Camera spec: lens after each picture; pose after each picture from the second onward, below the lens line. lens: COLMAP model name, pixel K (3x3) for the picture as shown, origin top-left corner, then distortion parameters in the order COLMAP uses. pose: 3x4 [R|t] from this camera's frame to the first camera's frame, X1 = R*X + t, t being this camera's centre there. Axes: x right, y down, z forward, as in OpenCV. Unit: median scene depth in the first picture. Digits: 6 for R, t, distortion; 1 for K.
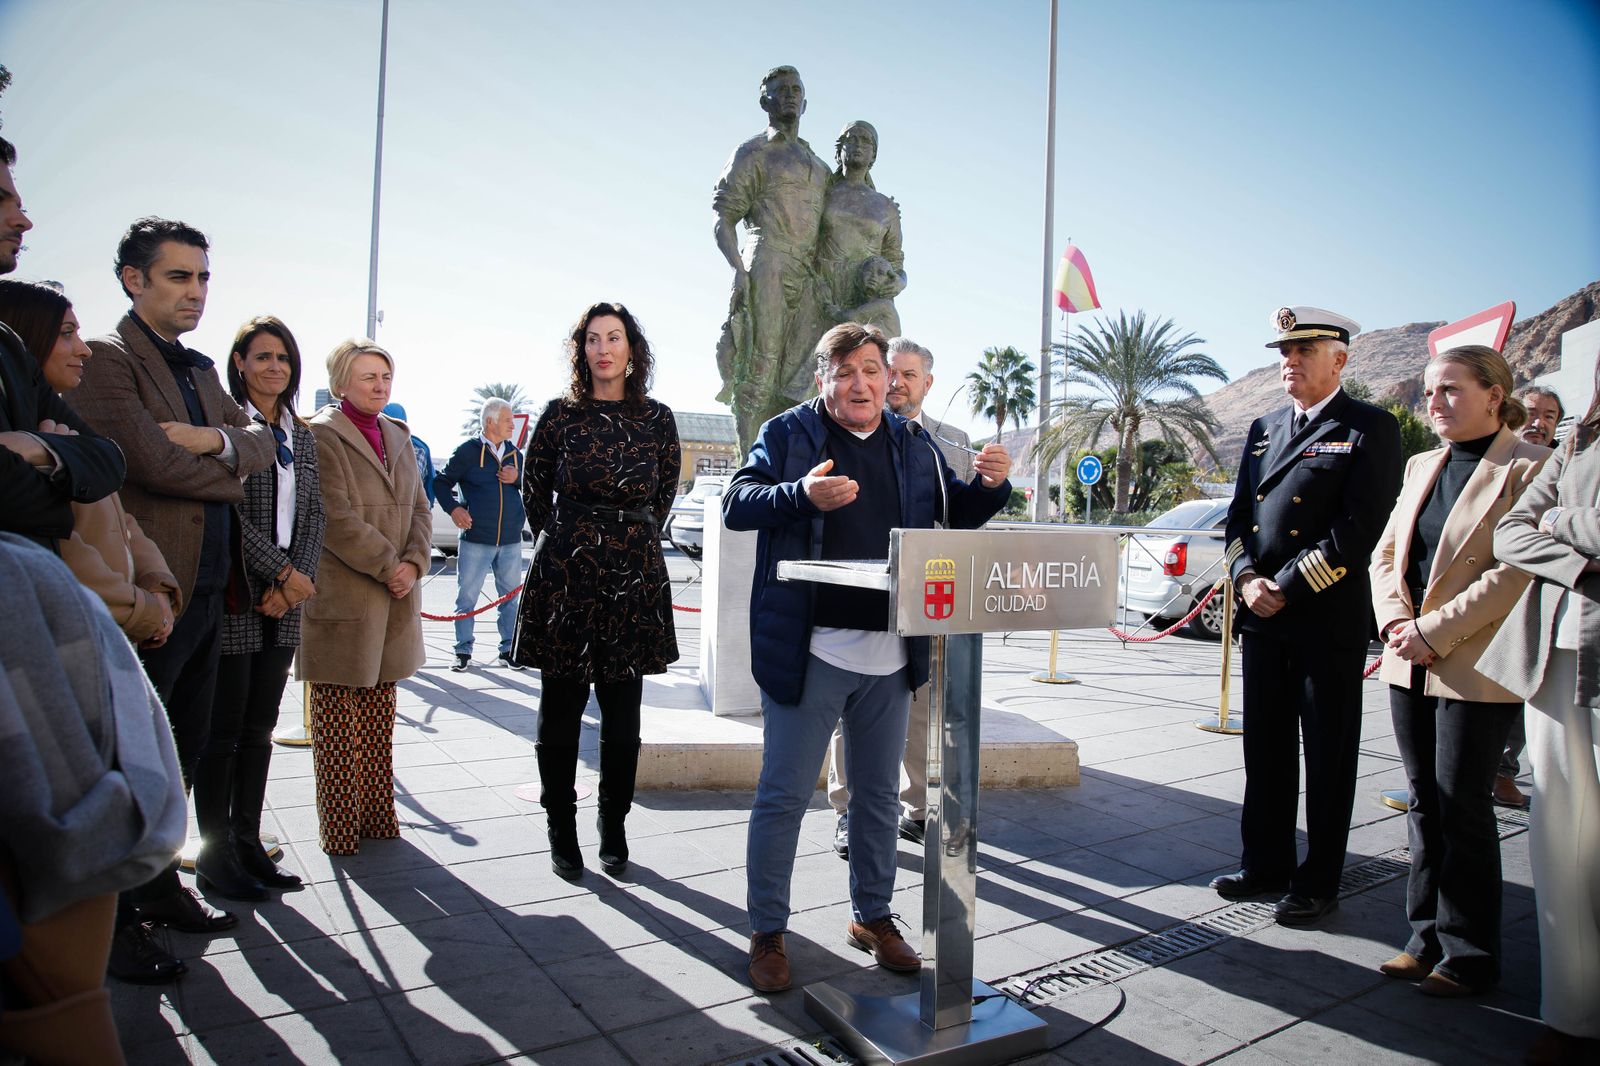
lens RADIAL K [[1122.8, 0, 795.4], [0, 1122.8, 527.0], [0, 0, 1]] dist [-0.124204, 0.063928]
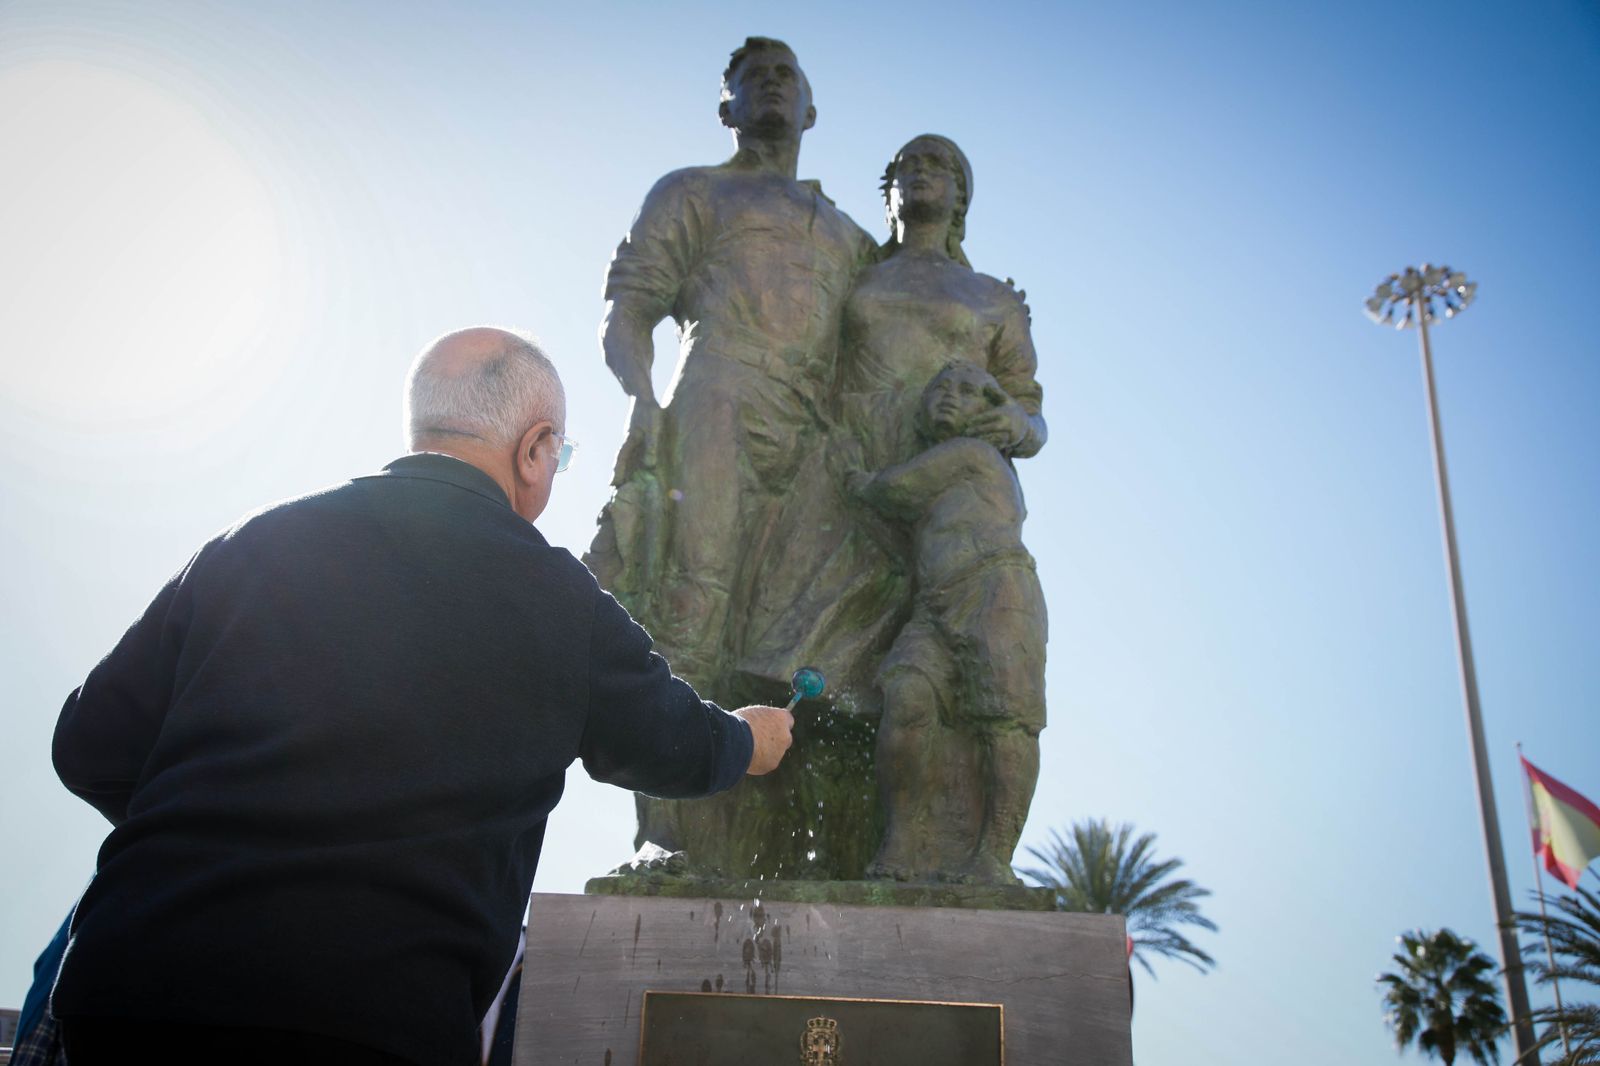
lens RADIAL K [[1547.8, 0, 792.5], [0, 1547.8, 536.5], [0, 0, 1]] dist [-0.036421, 0.215764]
pose [[0.979532, -0.070017, -0.188716, 0.118460], [-0.014655, 0.910256, -0.413787, 0.072256], [0.200752, 0.408084, 0.890599, 0.473339]]
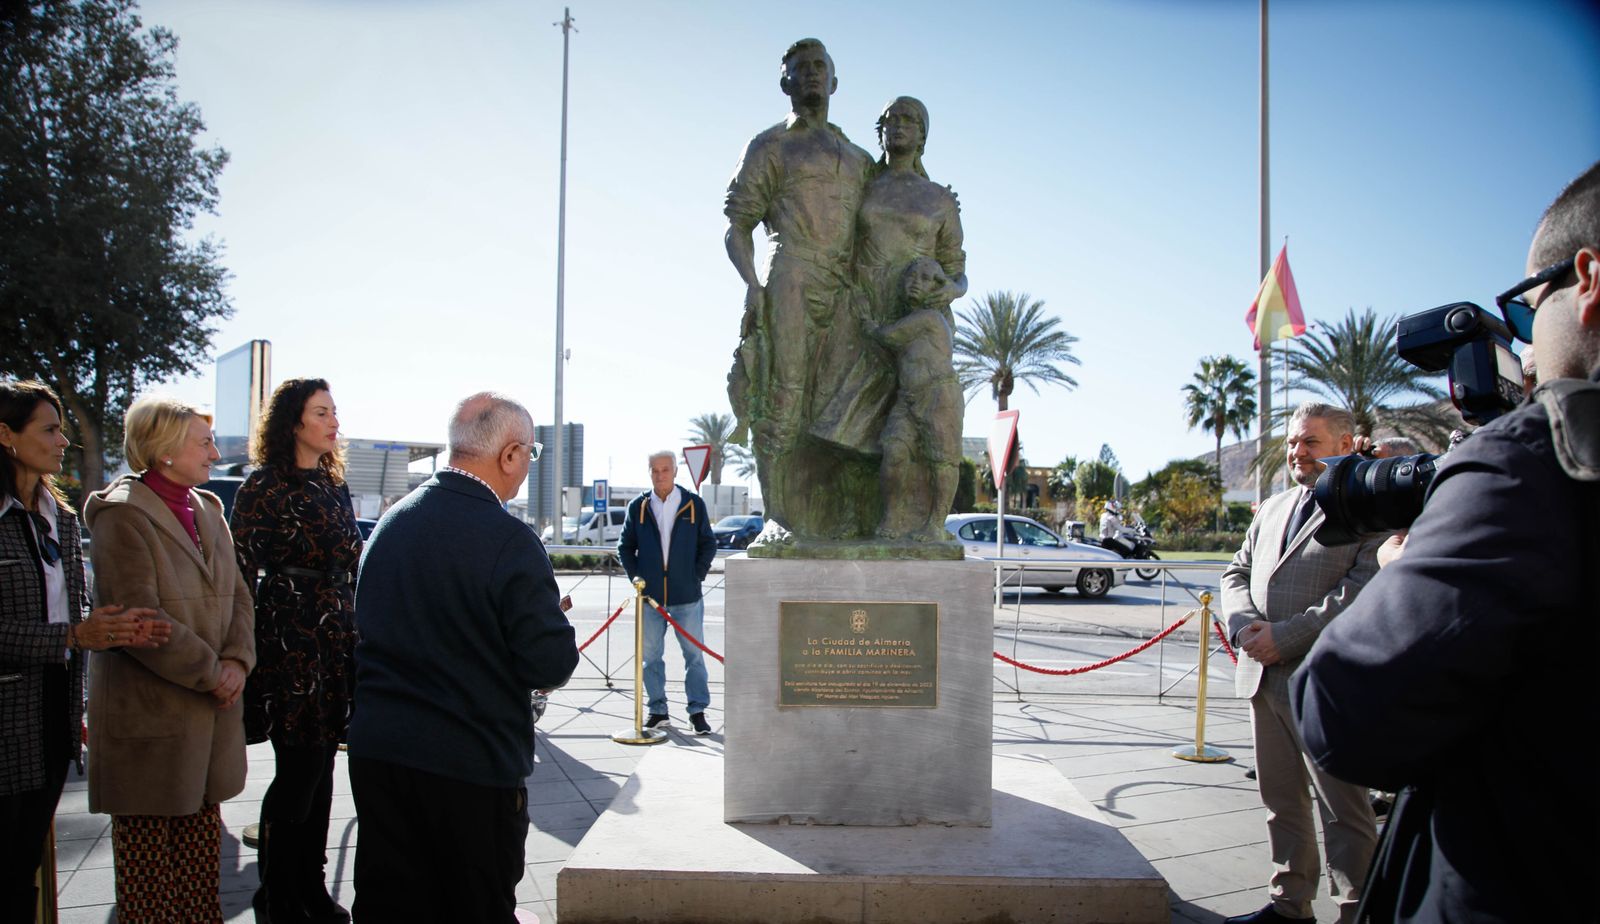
lens RADIAL K [[1095.6, 0, 798.2], [0, 1095.6, 539.1], [0, 0, 1]] dist [-0.132983, 0.088723]
pose [[0.979154, -0.020074, -0.202127, 0.140984], [0.018908, 0.999792, -0.007695, -0.032519], [0.202239, 0.003712, 0.979329, 0.205019]]
